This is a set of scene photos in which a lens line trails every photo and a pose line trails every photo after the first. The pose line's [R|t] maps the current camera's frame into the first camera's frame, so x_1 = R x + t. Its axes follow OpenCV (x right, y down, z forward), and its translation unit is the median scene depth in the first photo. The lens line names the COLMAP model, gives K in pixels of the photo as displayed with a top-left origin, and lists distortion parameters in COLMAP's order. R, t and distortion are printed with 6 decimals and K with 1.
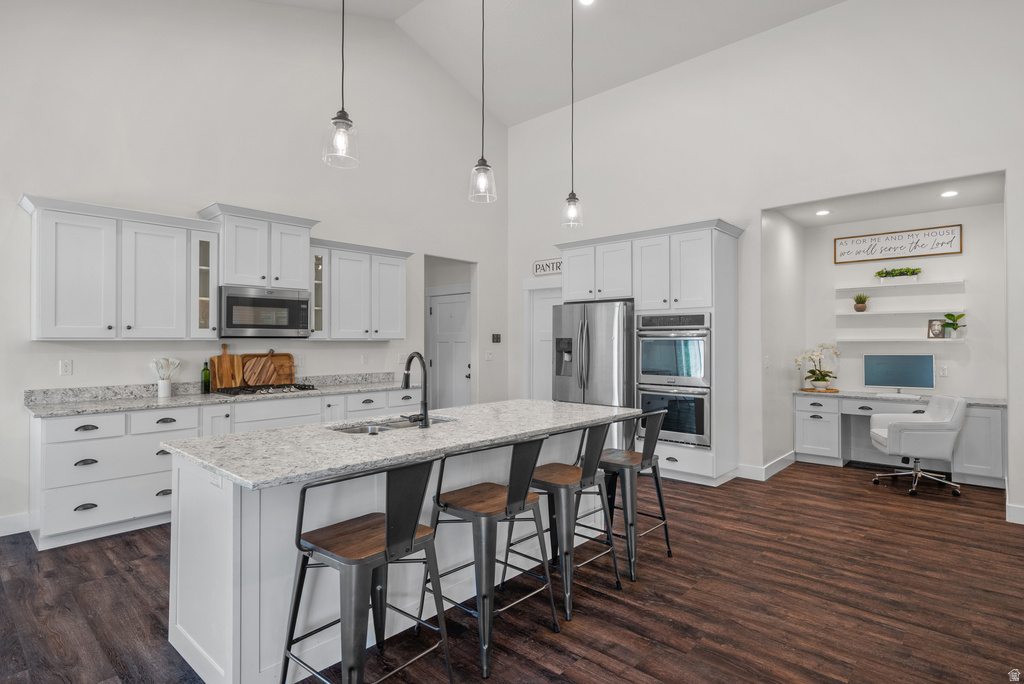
lens RADIAL K [[520.9, 0, 510.8], [0, 520.9, 337.7], [0, 0, 1]] dist [-0.002835, -0.000209]
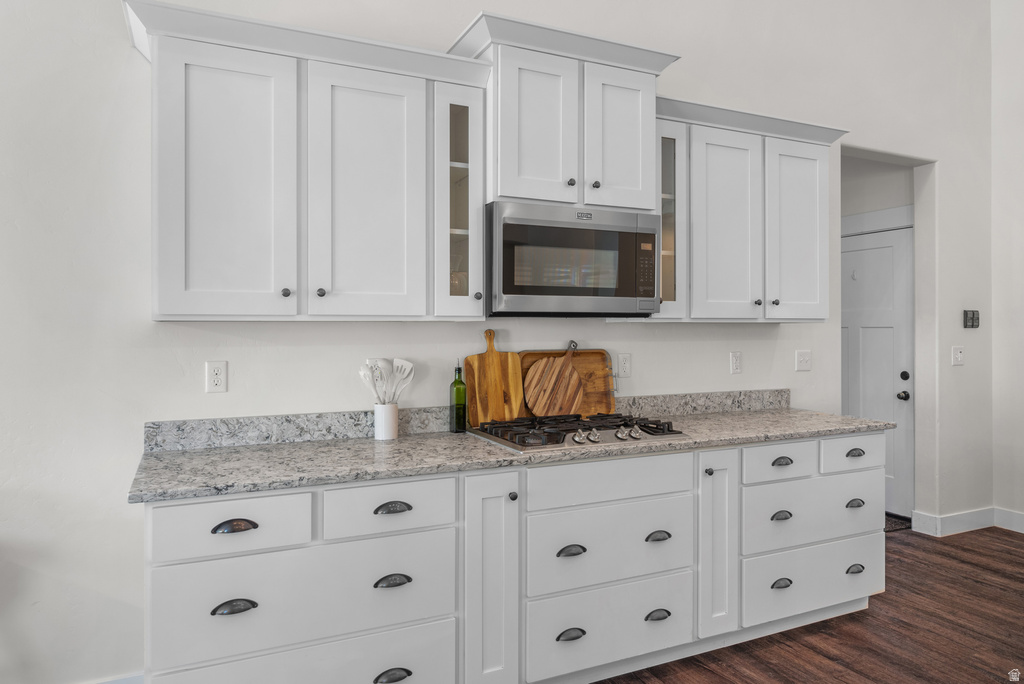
lens RADIAL K [[664.3, 0, 510.2], [0, 664.3, 327.5], [0, 0, 1]] dist [0.001029, -0.000260]
pose [[0.927103, -0.001531, -0.374803, -0.310110], [0.003406, 0.999985, 0.004341, 0.007767], [0.374791, -0.005302, 0.927094, 0.446707]]
